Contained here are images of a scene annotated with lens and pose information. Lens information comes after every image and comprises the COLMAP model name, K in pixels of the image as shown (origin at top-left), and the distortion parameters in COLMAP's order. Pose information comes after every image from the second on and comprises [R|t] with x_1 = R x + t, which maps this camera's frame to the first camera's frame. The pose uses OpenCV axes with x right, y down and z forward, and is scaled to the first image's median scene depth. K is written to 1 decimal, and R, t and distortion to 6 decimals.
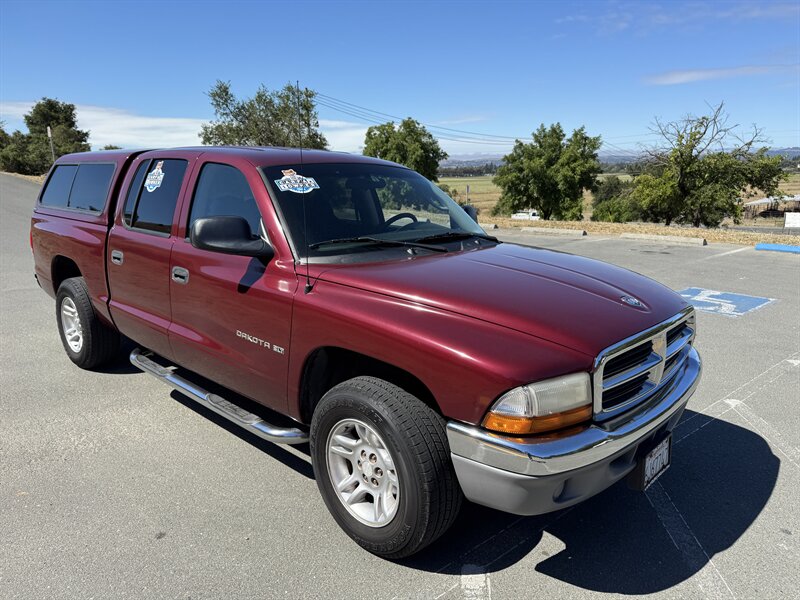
lens RADIAL K [[556.2, 0, 395.2], [0, 556.2, 302.3], [0, 0, 1]] dist [0.020942, -0.018278]
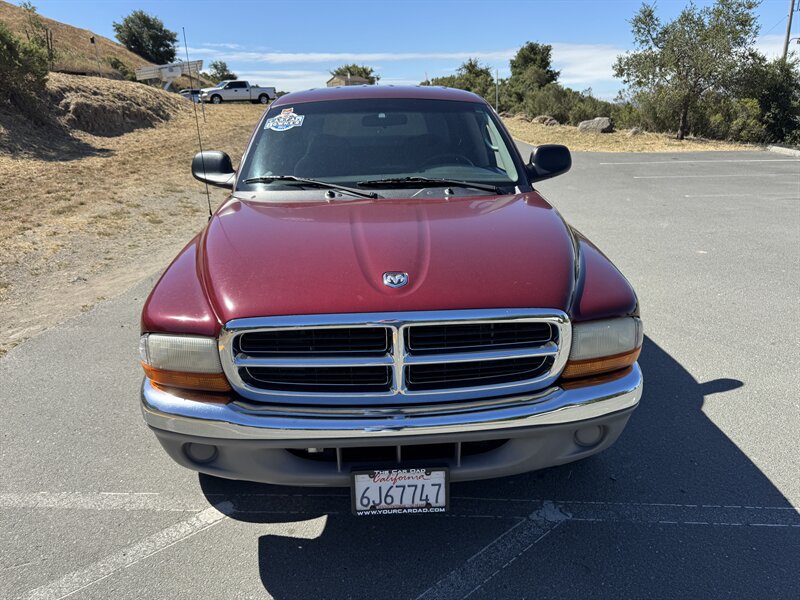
lens RADIAL K [[556.2, 0, 404.1], [0, 556.2, 293.2], [0, 0, 1]] dist [0.020942, -0.018278]
pose [[0.730502, 0.190784, -0.655719, 0.890901], [-0.129547, 0.981463, 0.141238, -0.086091], [0.670510, -0.018228, 0.741676, 0.430075]]
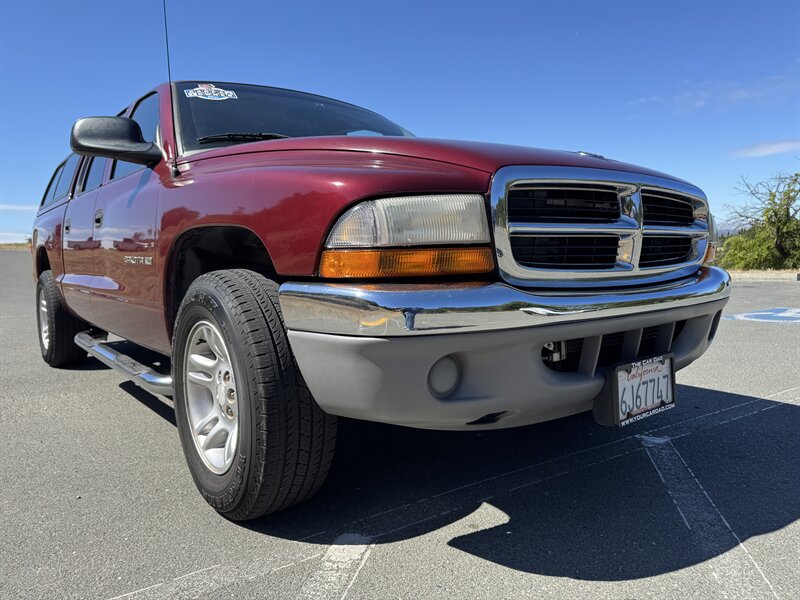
lens RADIAL K [[556.2, 0, 397.8], [0, 556.2, 302.4], [0, 0, 1]] dist [0.020942, -0.018278]
pose [[0.990489, -0.018295, -0.136371, 0.262224], [-0.000733, 0.990405, -0.138190, 0.266542], [0.137591, 0.136976, 0.980972, 0.292254]]
